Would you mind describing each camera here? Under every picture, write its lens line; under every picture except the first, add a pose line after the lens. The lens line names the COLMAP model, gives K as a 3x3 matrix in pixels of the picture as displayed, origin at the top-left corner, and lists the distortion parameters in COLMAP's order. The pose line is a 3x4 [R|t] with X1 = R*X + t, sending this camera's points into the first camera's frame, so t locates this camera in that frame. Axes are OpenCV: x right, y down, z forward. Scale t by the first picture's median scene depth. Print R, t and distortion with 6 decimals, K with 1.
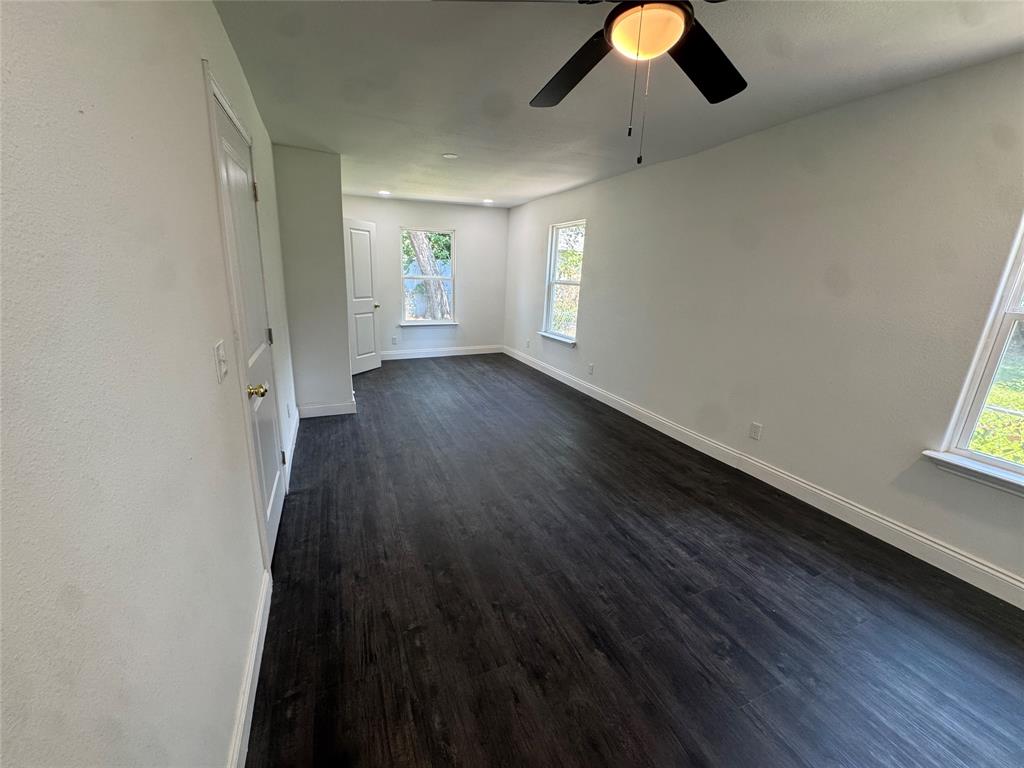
lens RADIAL K [[410.2, 0, 512.0], [0, 410.2, 384.0], [0, 0, 1]] dist [-0.002924, -0.000185]
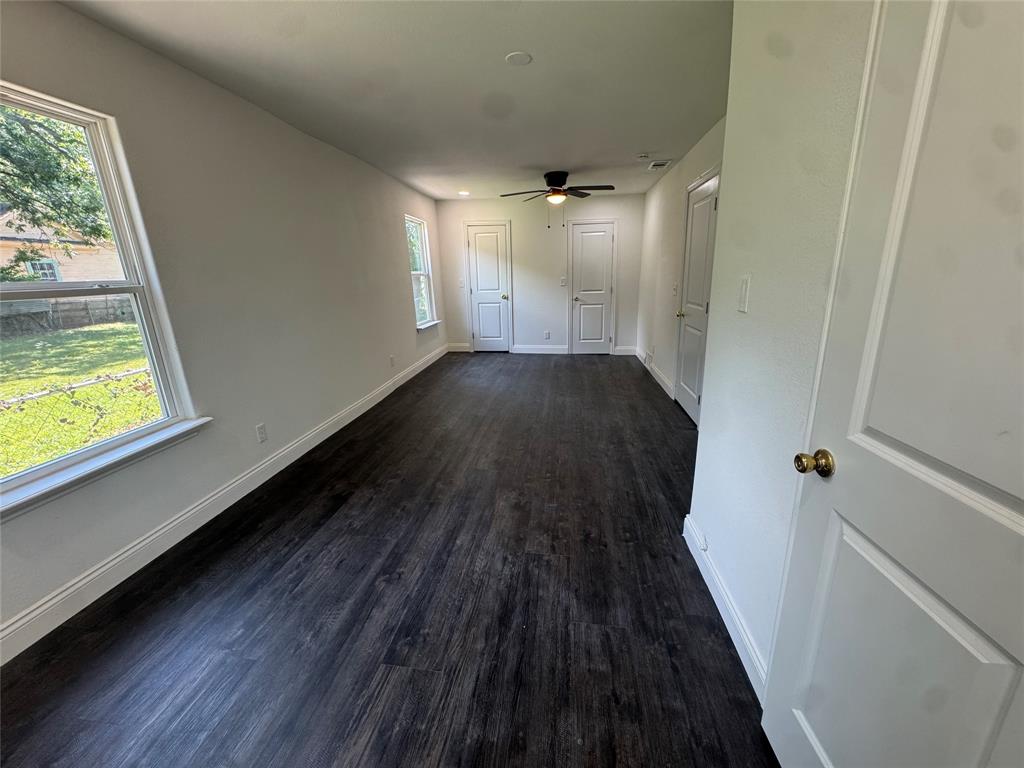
lens RADIAL K [[410.2, 0, 512.0], [0, 410.2, 384.0], [0, 0, 1]] dist [-0.002924, -0.000185]
pose [[-0.858587, -0.147418, 0.491015, -0.430714], [0.129064, 0.864764, 0.485310, -0.380417], [-0.496156, 0.480053, -0.723449, 1.422860]]
